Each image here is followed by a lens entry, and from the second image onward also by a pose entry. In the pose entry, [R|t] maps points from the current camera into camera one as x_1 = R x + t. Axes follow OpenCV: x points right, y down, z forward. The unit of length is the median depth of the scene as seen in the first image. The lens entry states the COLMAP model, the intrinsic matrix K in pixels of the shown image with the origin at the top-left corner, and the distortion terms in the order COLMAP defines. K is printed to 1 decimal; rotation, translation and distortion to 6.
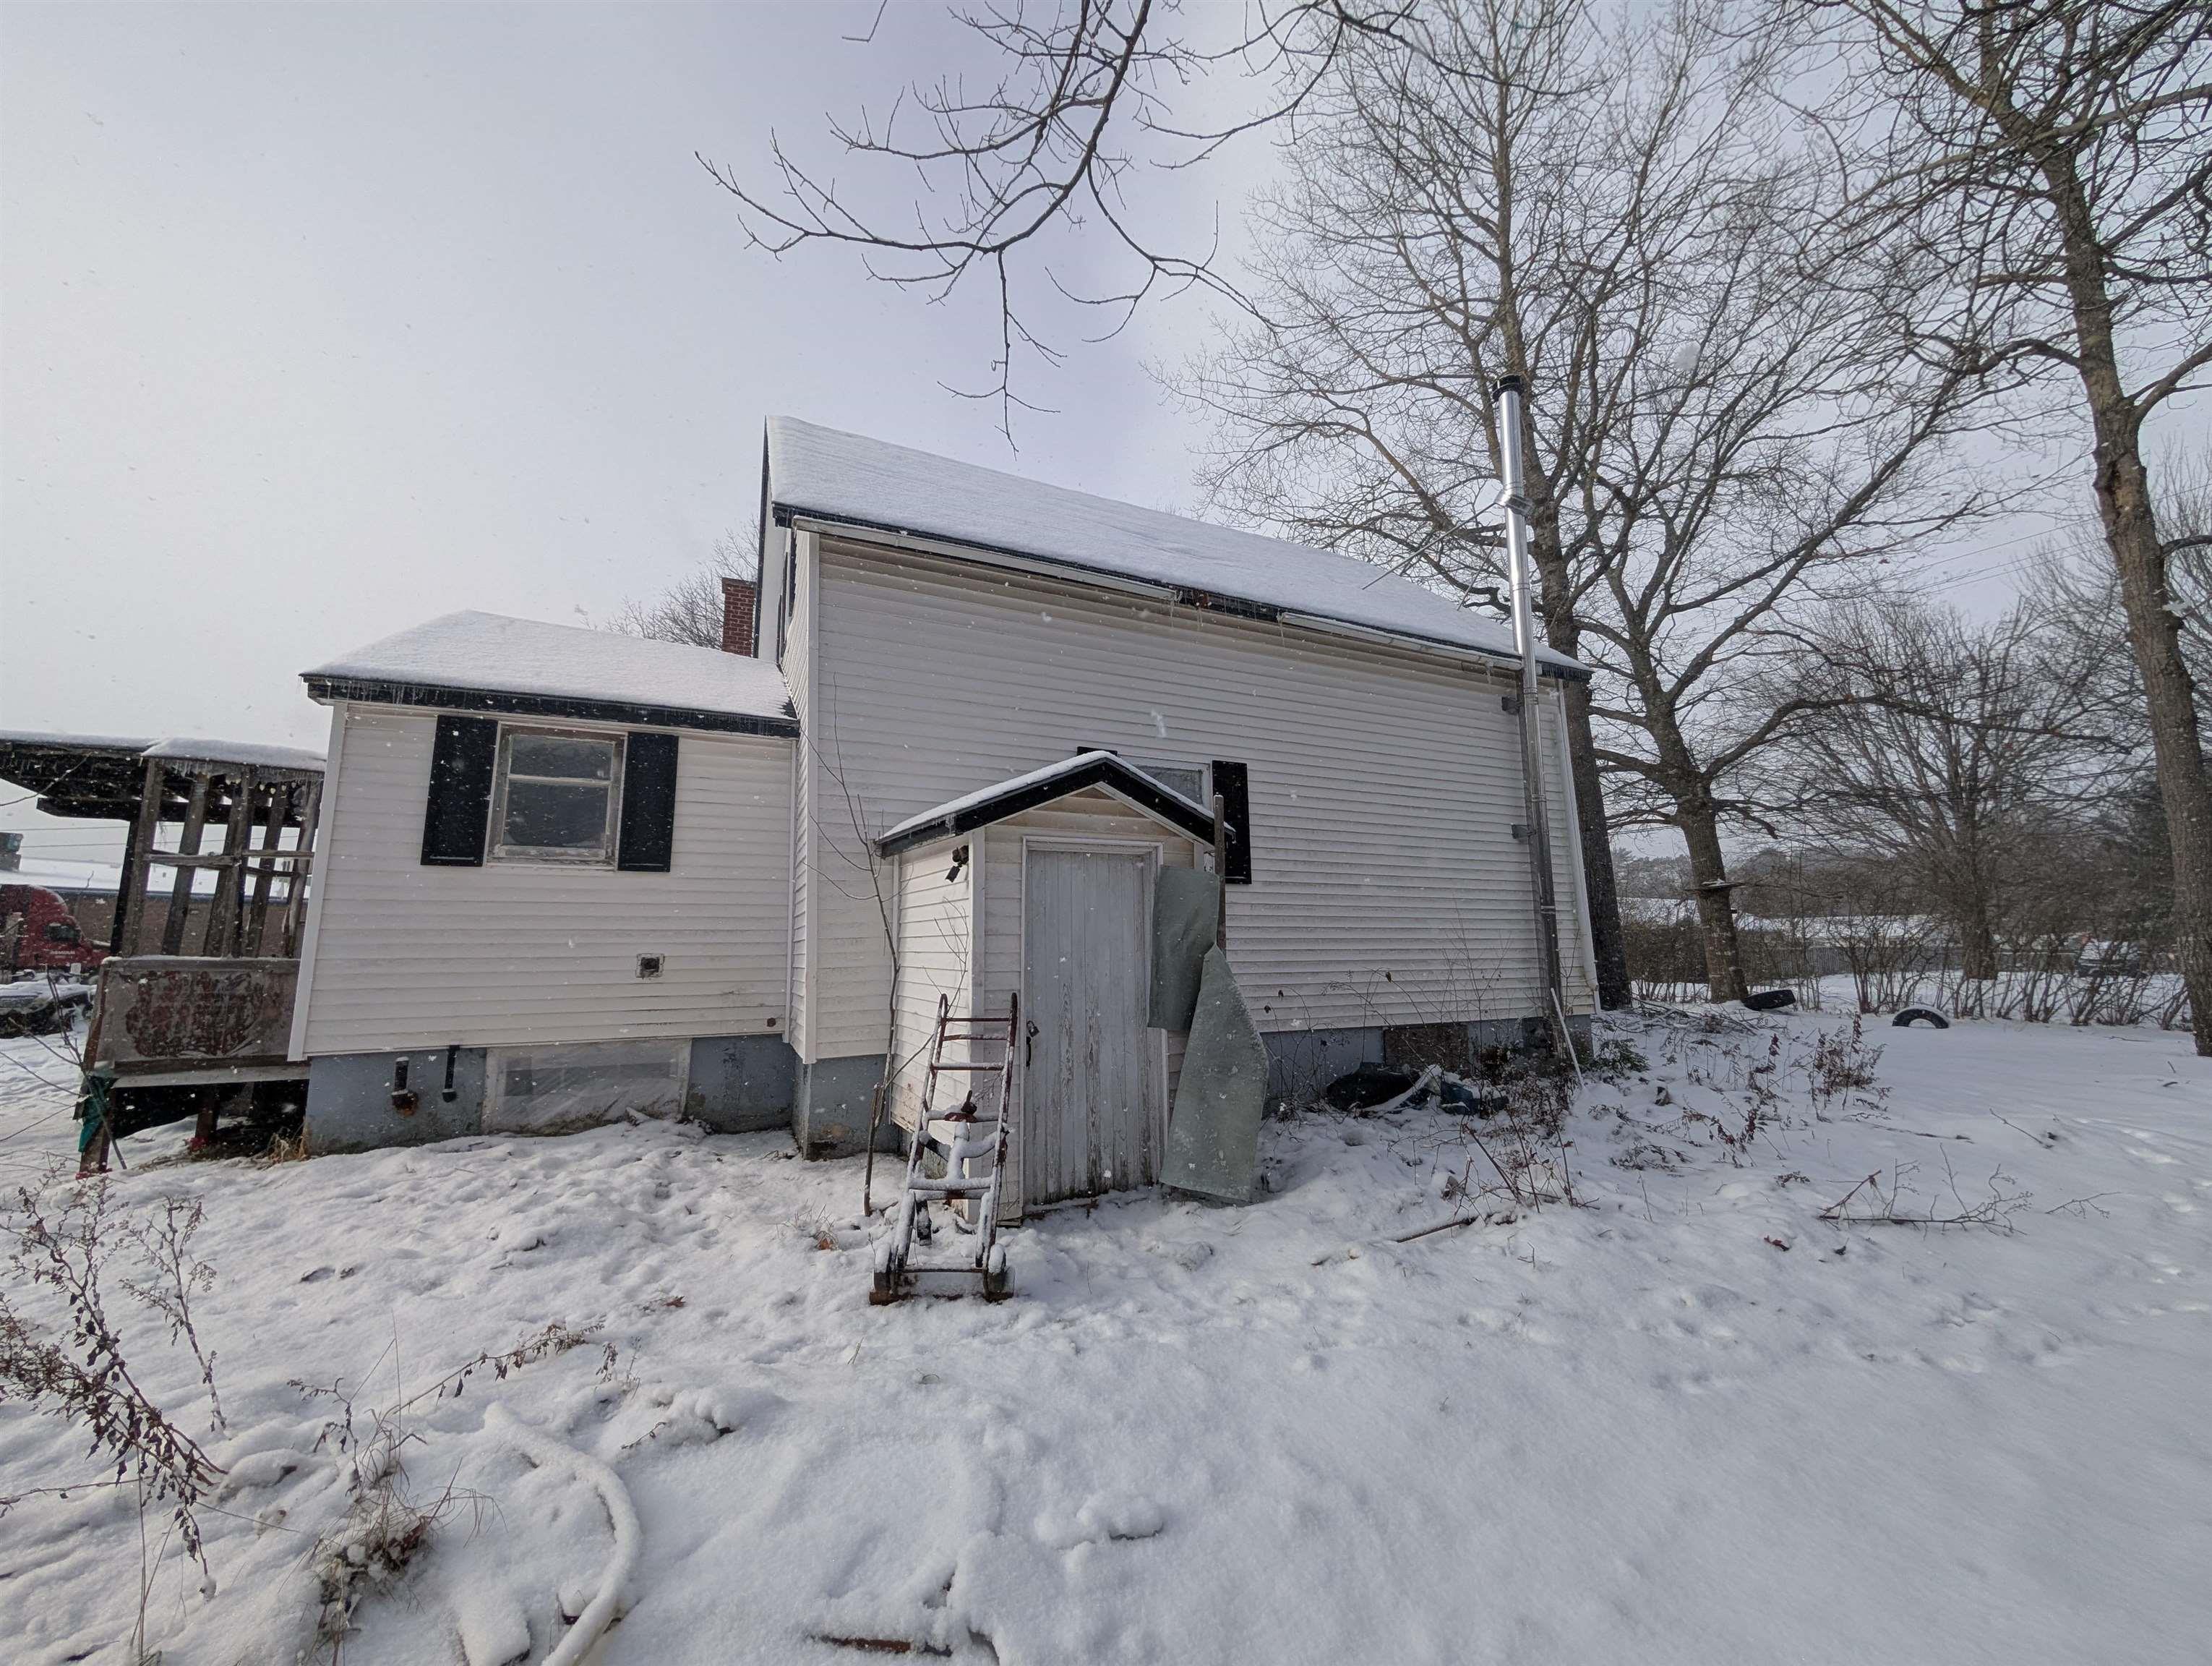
lens RADIAL K [[845.8, 0, 1107.3], [0, 845.8, 831.2], [0, 0, 1]] dist [0.000660, 0.000028]
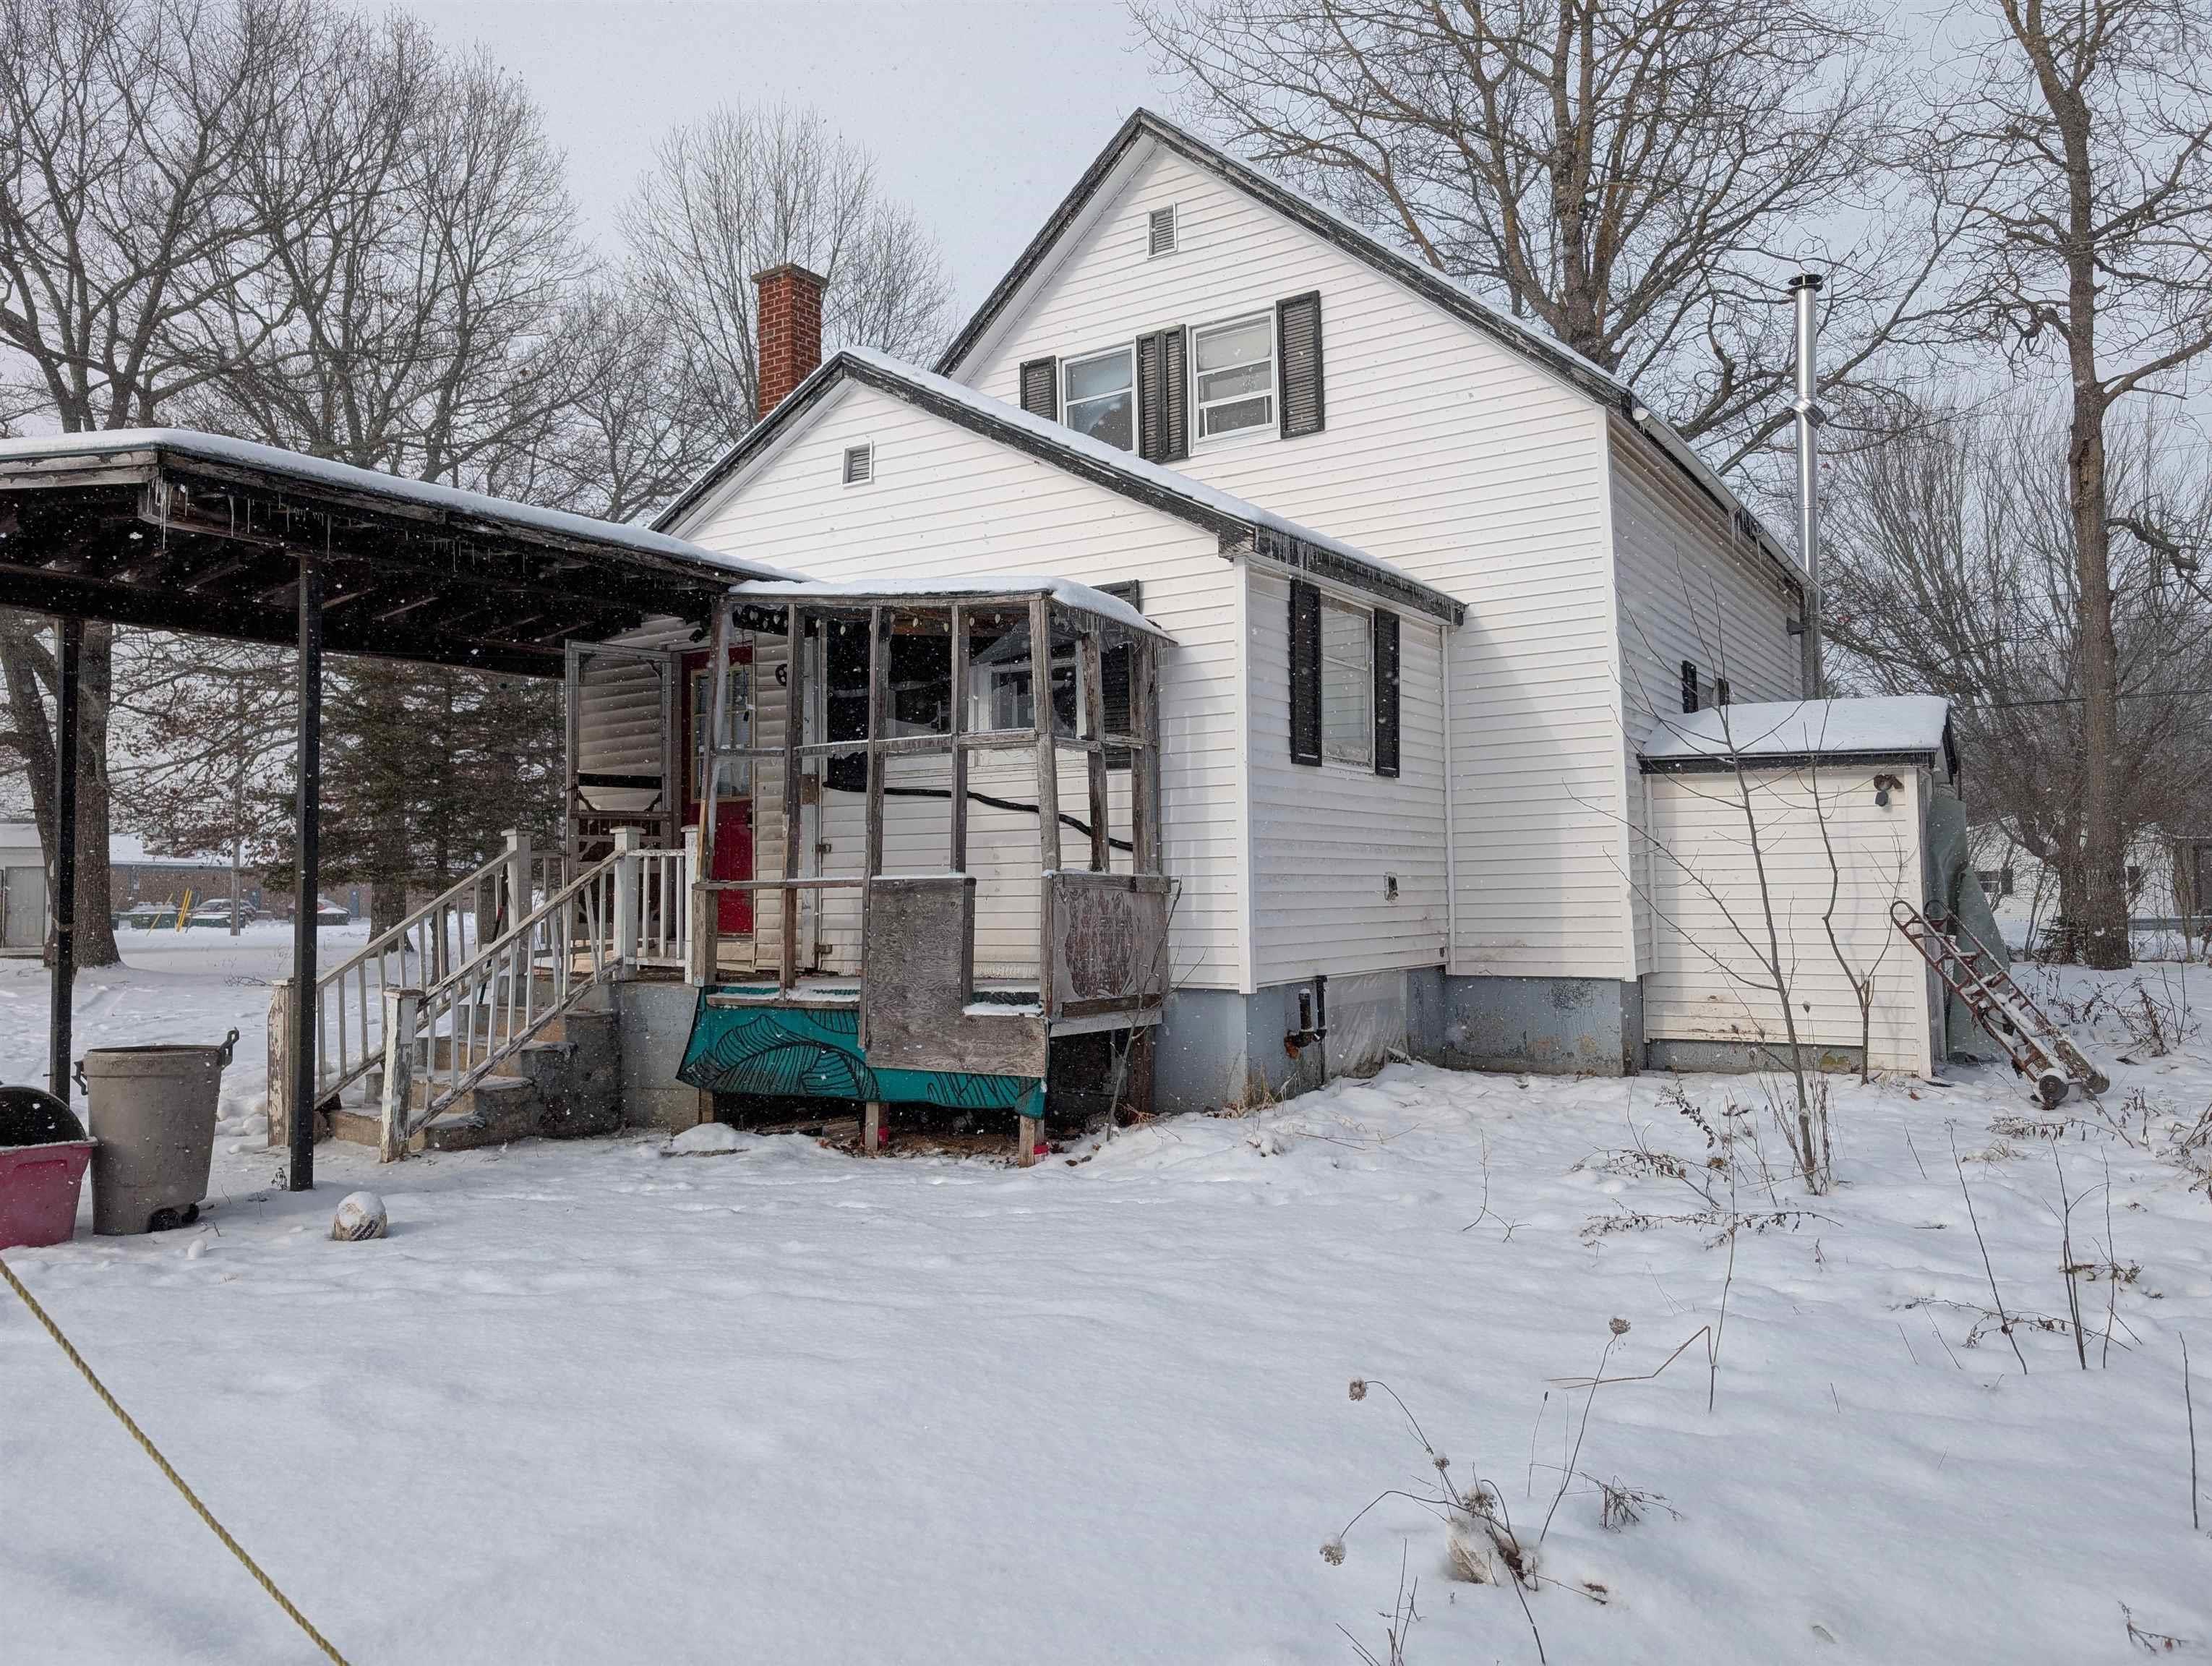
lens RADIAL K [[1569.2, 0, 1107.0], [0, 1569.2, 826.2], [0, 0, 1]] dist [-0.001254, -0.002071]
pose [[0.847964, 0.013216, 0.529889, -0.991177], [-0.061003, 0.995480, 0.072793, 0.000038], [-0.526532, -0.094050, 0.844937, -0.111622]]
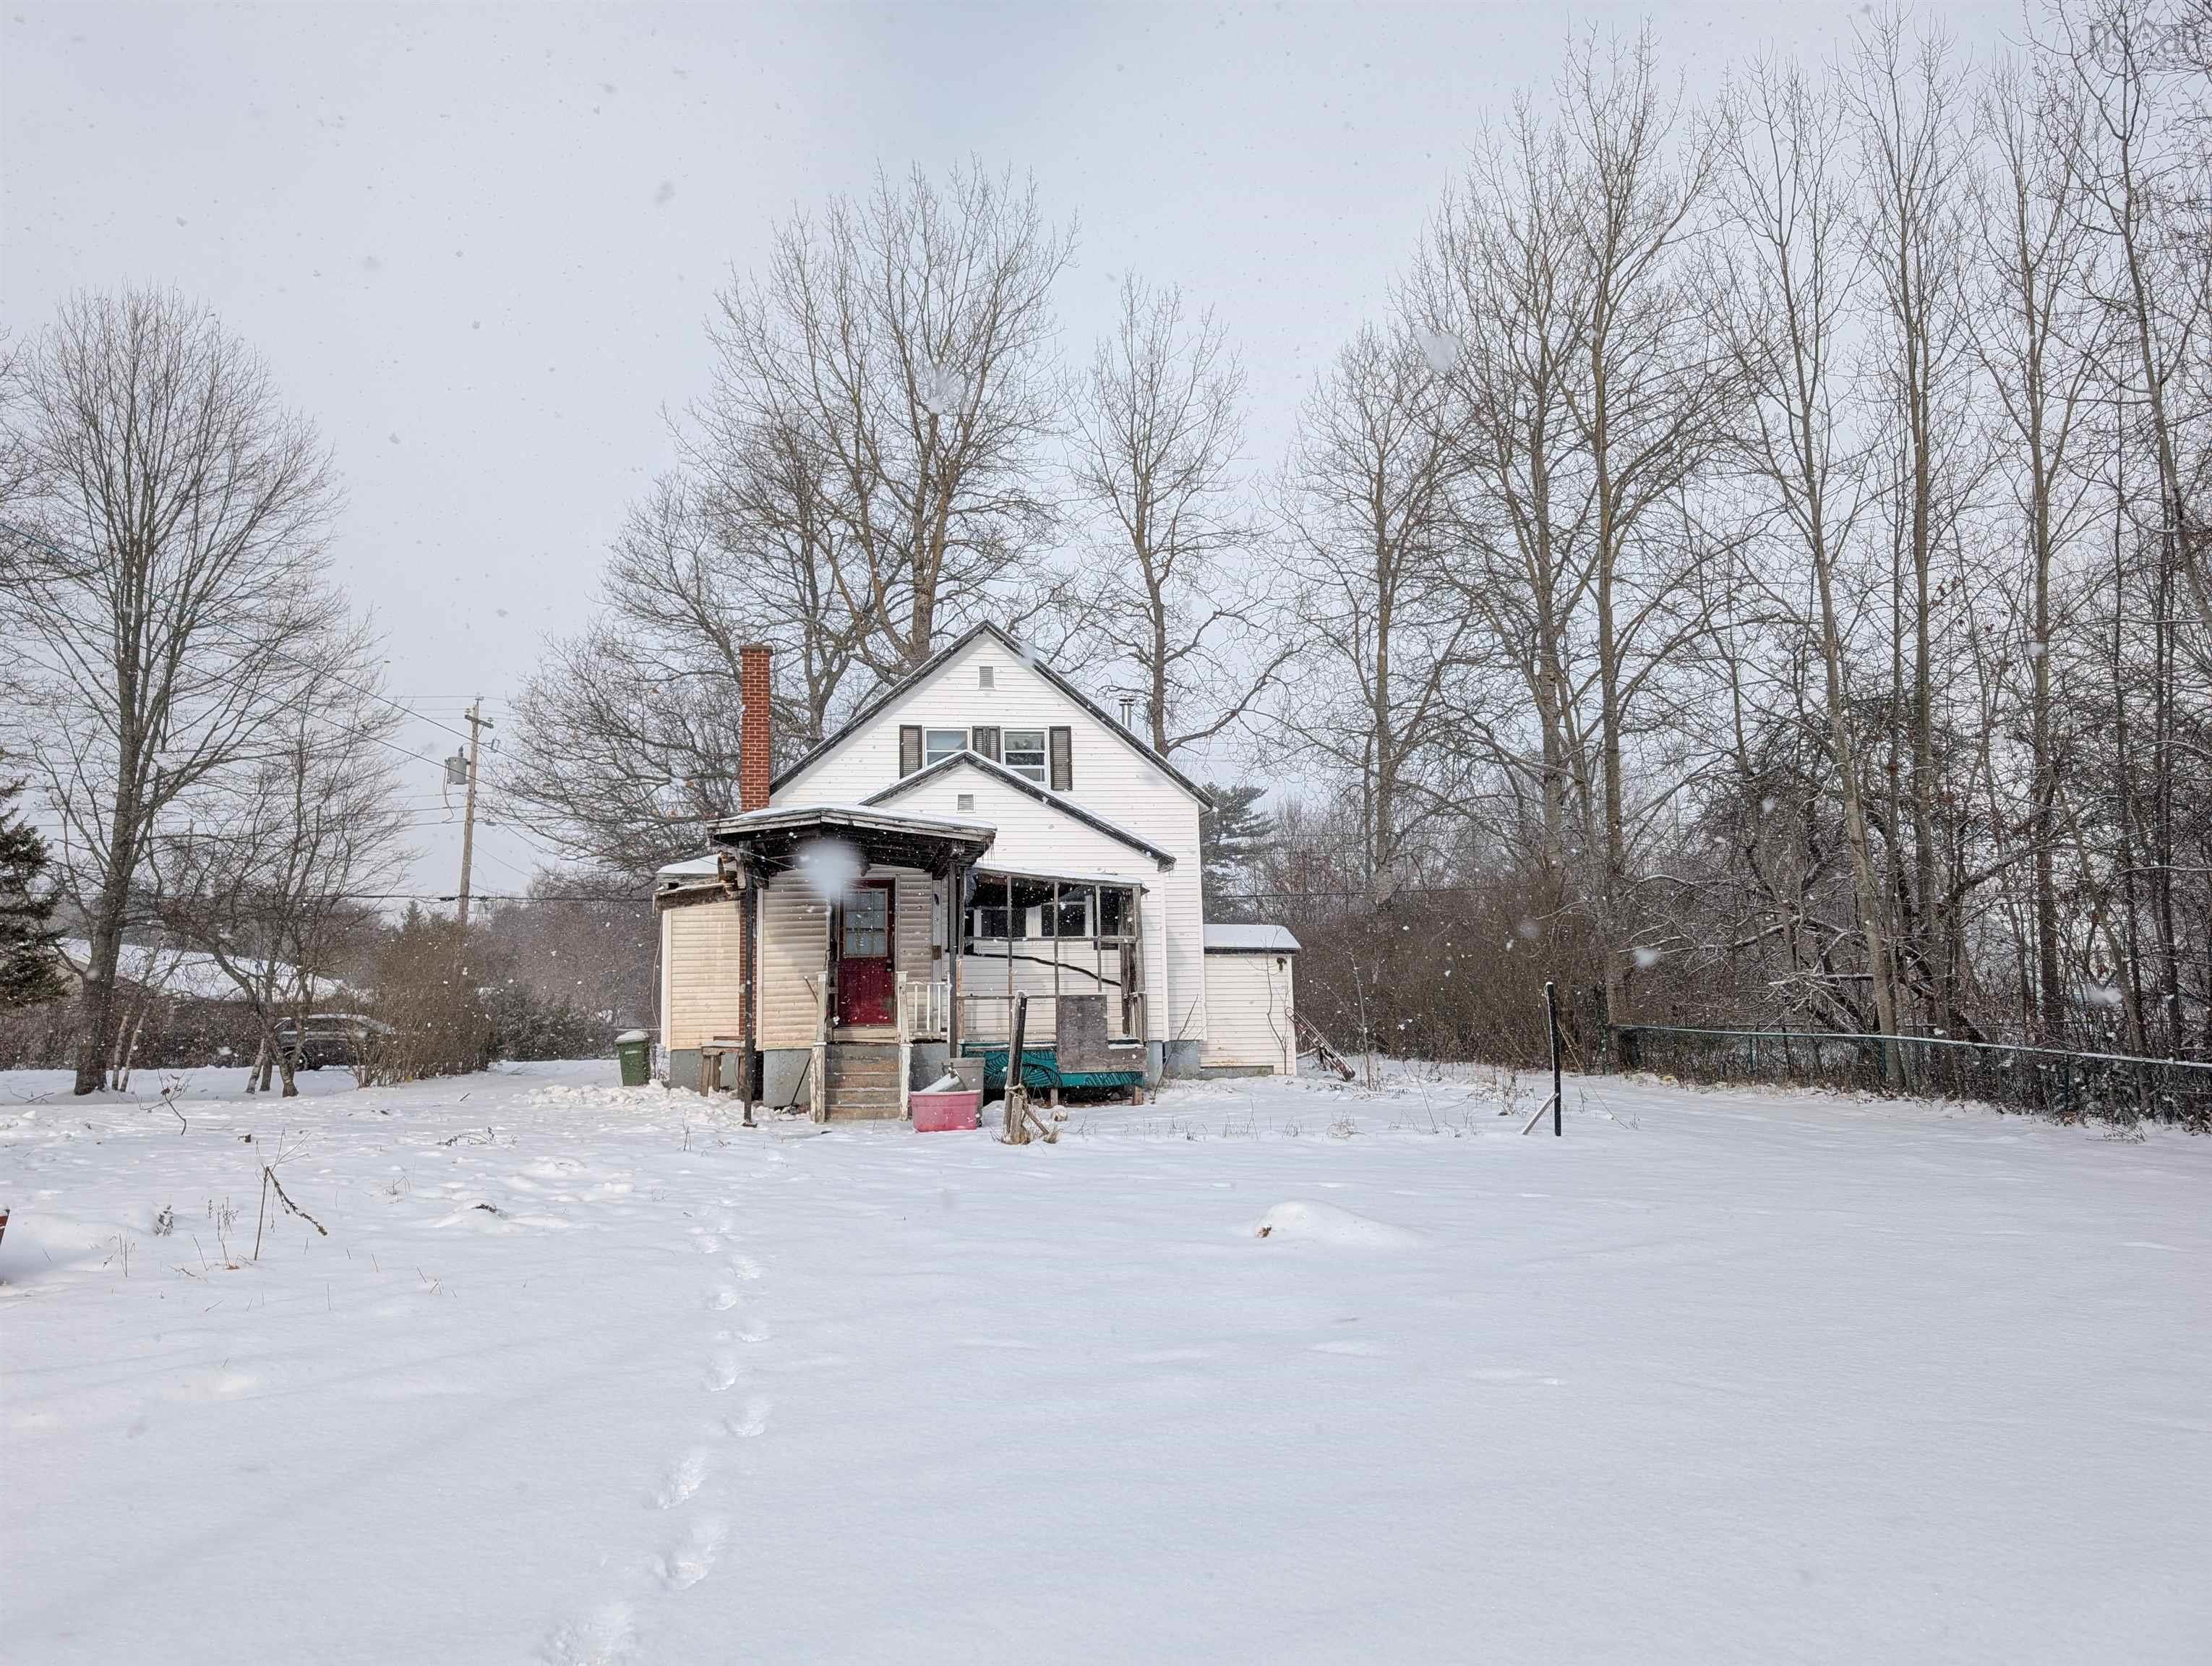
lens RADIAL K [[1569.2, 0, 1106.1], [0, 1569.2, 836.6], [0, 0, 1]] dist [-0.001254, -0.002071]
pose [[0.249968, 0.102850, 0.962776, -2.583476], [-0.112808, 0.990664, -0.076541, 0.041897], [-0.961660, -0.089476, 0.259237, 0.089611]]
